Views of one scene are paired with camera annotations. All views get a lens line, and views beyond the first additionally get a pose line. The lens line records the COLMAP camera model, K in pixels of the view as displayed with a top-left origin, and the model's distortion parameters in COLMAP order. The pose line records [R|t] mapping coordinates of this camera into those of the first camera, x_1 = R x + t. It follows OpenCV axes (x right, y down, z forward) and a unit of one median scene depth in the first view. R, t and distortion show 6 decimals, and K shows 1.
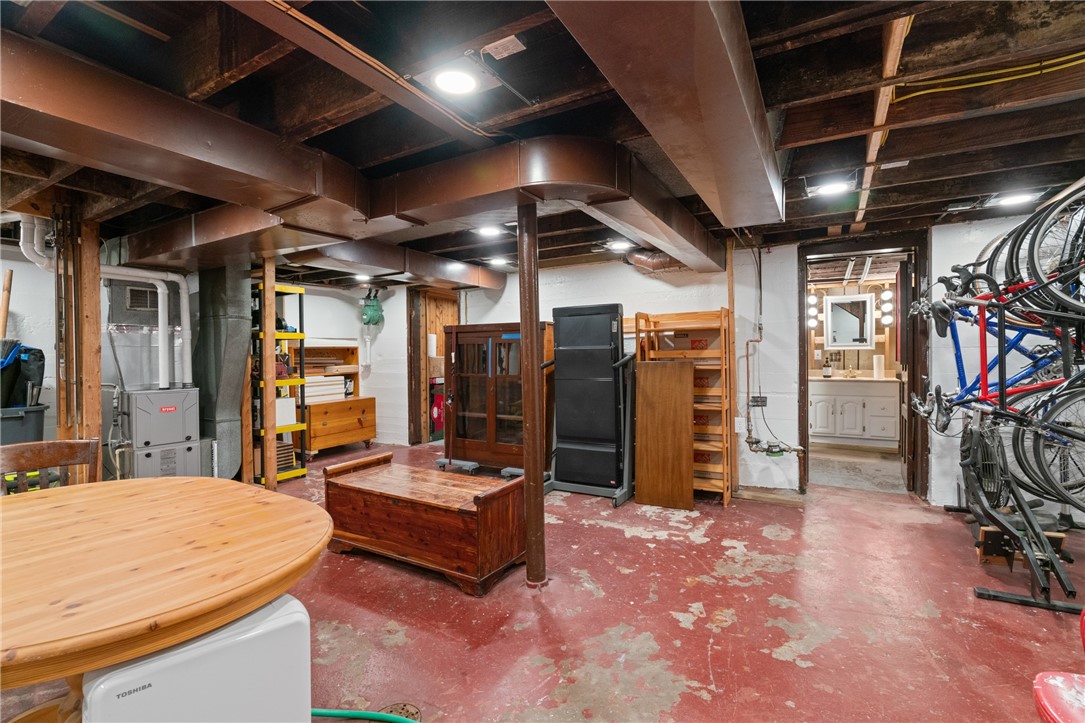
lens RADIAL K [[480.6, 0, 544.0], [0, 480.6, 359.9], [0, 0, 1]] dist [-0.000533, -0.000074]
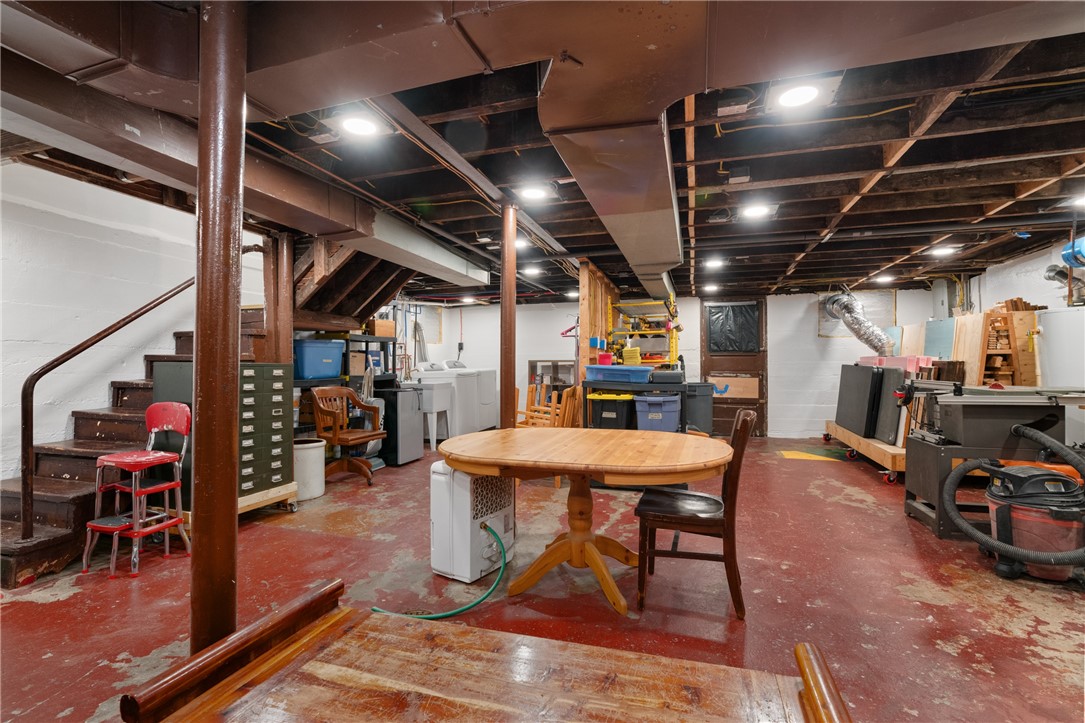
lens RADIAL K [[480.6, 0, 540.9], [0, 480.6, 361.8], [0, 0, 1]] dist [-0.000533, -0.000074]
pose [[-0.975454, 0.006959, -0.220093, -0.228456], [0.007307, 0.999973, -0.000767, 0.026205], [0.220081, -0.002356, -0.975479, 1.468558]]
